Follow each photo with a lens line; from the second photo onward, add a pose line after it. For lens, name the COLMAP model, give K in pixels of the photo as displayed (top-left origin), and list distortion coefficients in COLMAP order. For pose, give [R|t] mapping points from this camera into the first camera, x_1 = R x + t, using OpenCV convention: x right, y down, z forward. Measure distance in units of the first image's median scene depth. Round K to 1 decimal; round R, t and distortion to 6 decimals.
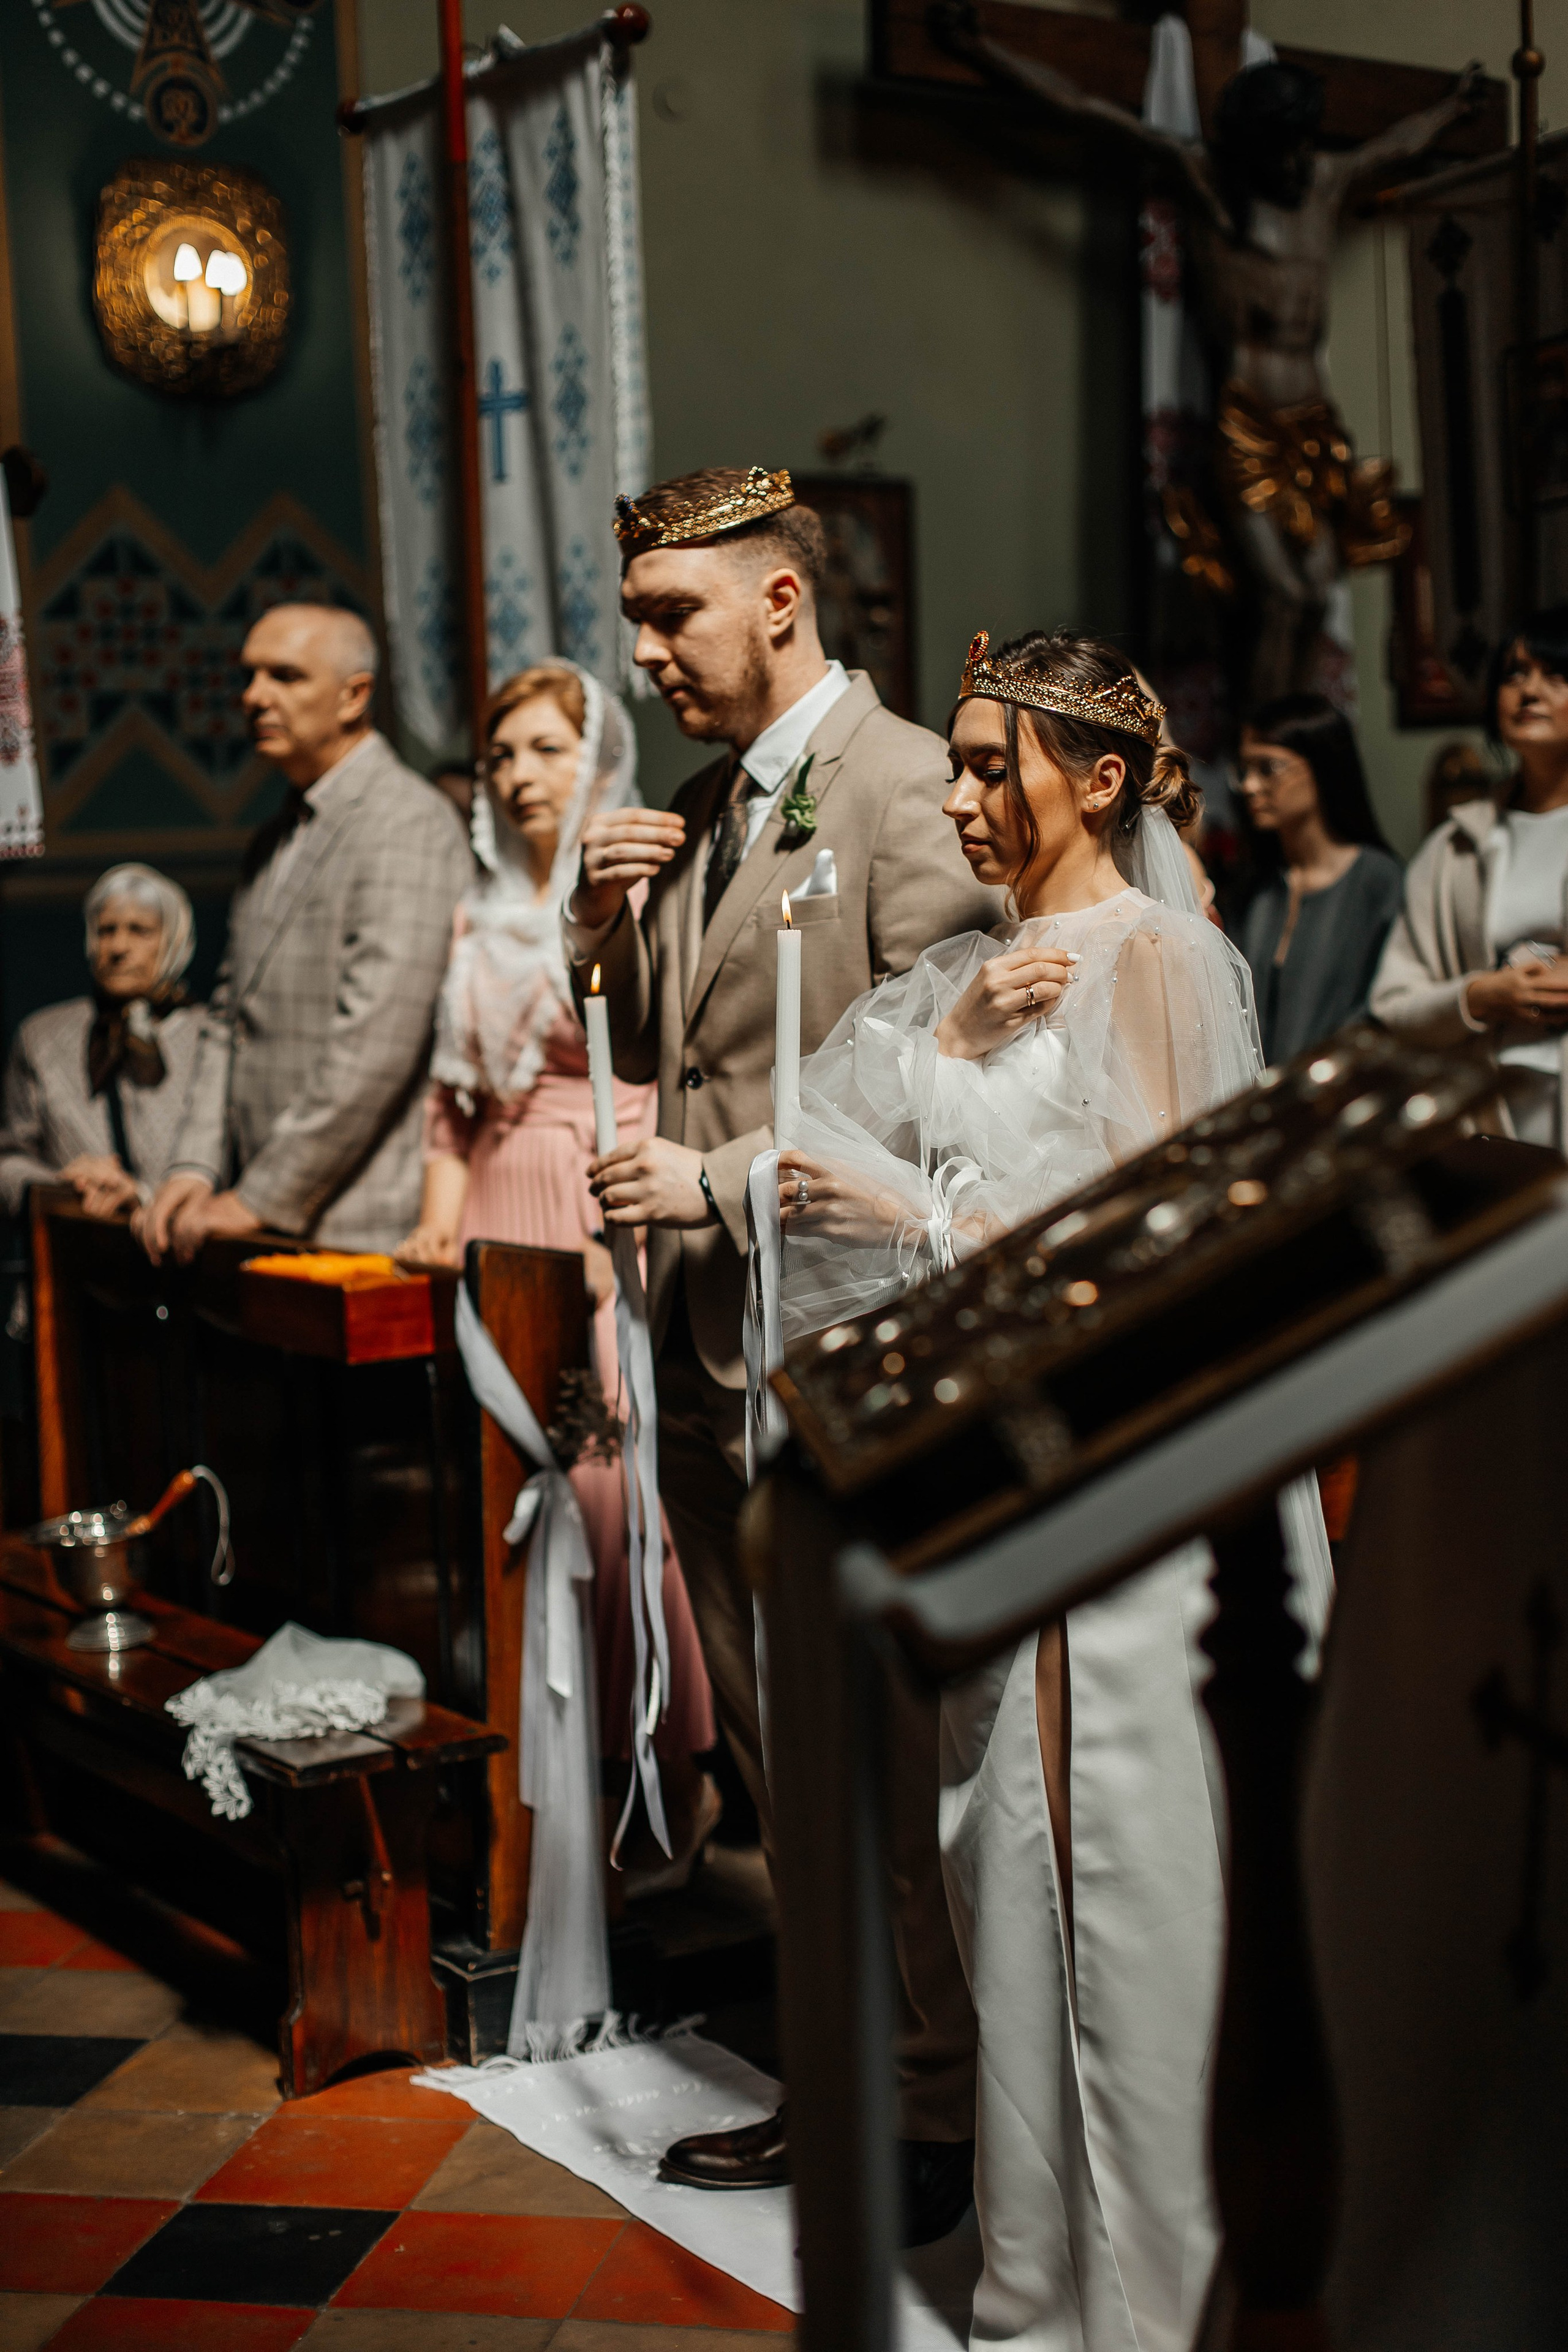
lens RADIAL K [[3608.3, 0, 780.9], [0, 3608.3, 1179.2], [0, 0, 1]] dist [-0.013830, 0.000000]
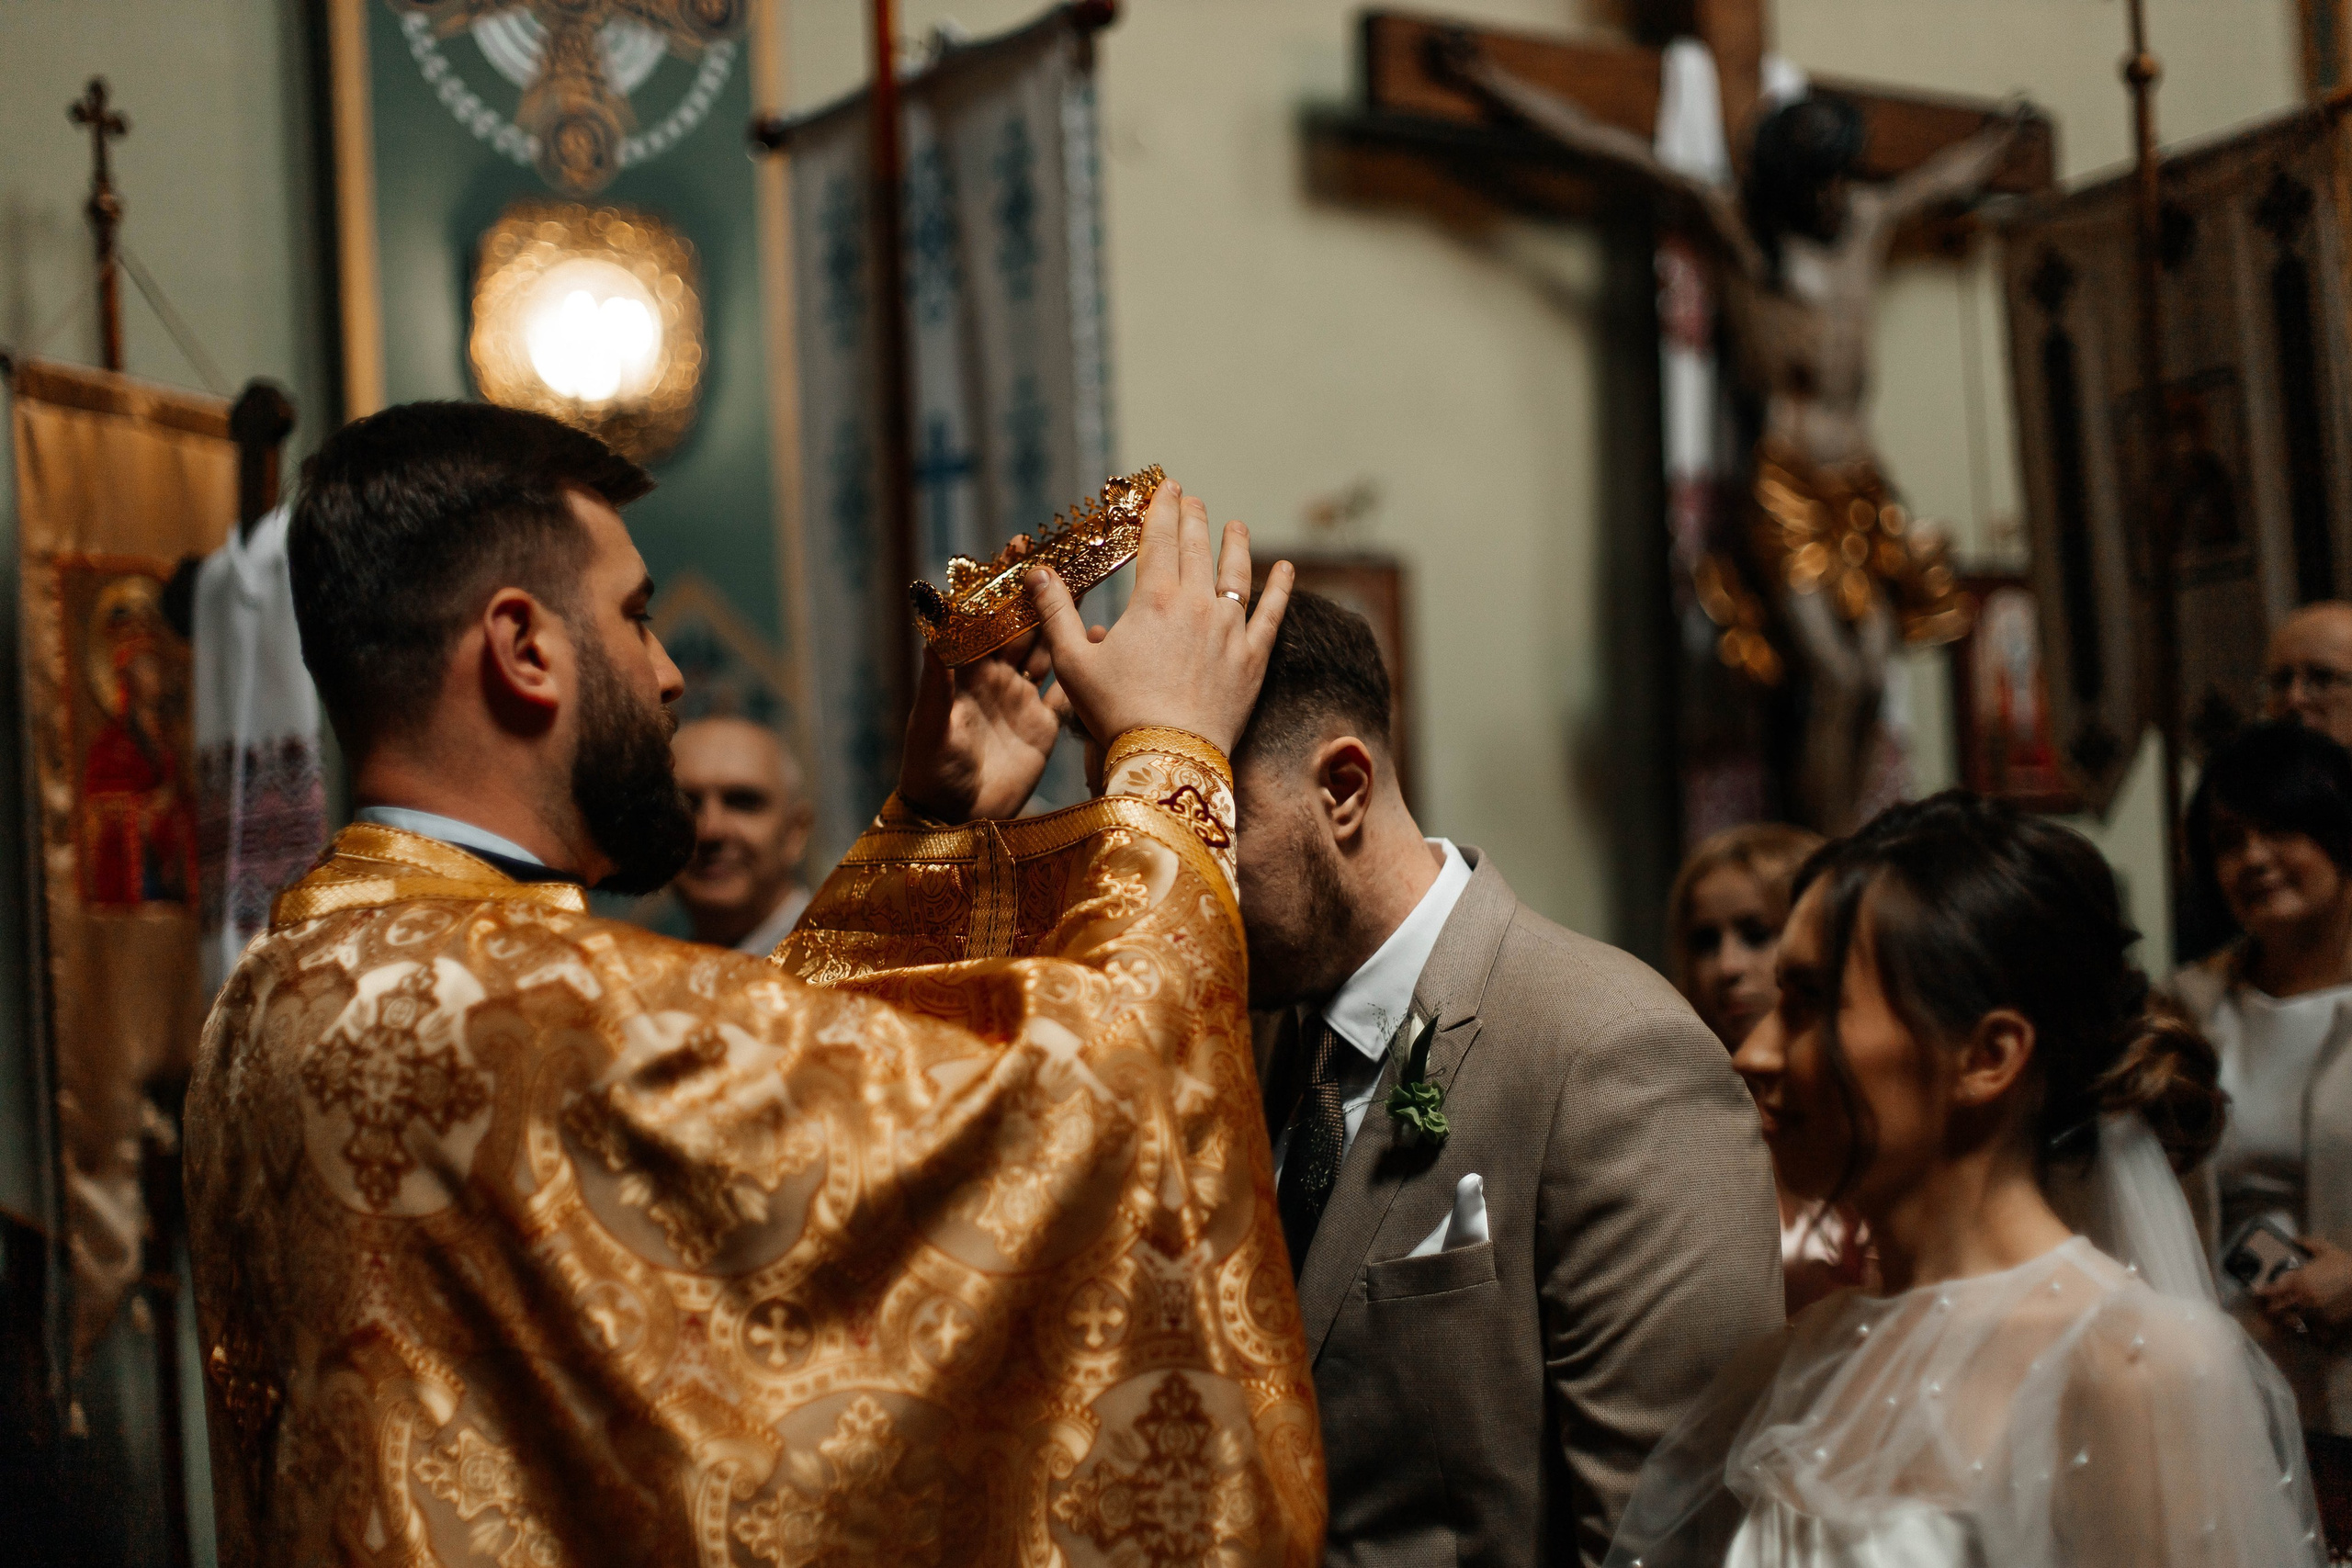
lens RADIAL K [[3608.0, 0, 1176.0], [0, 3608.0, 786.4], [0, 0, 1]] dist [-0.013830, 0.000000]
pose [[0.999860, -0.008959, -0.014112, -0.008887], [0.007069, 0.991663, -0.128663, -0.024457], [0.015147, 0.128545, 0.991588, 0.131418]]
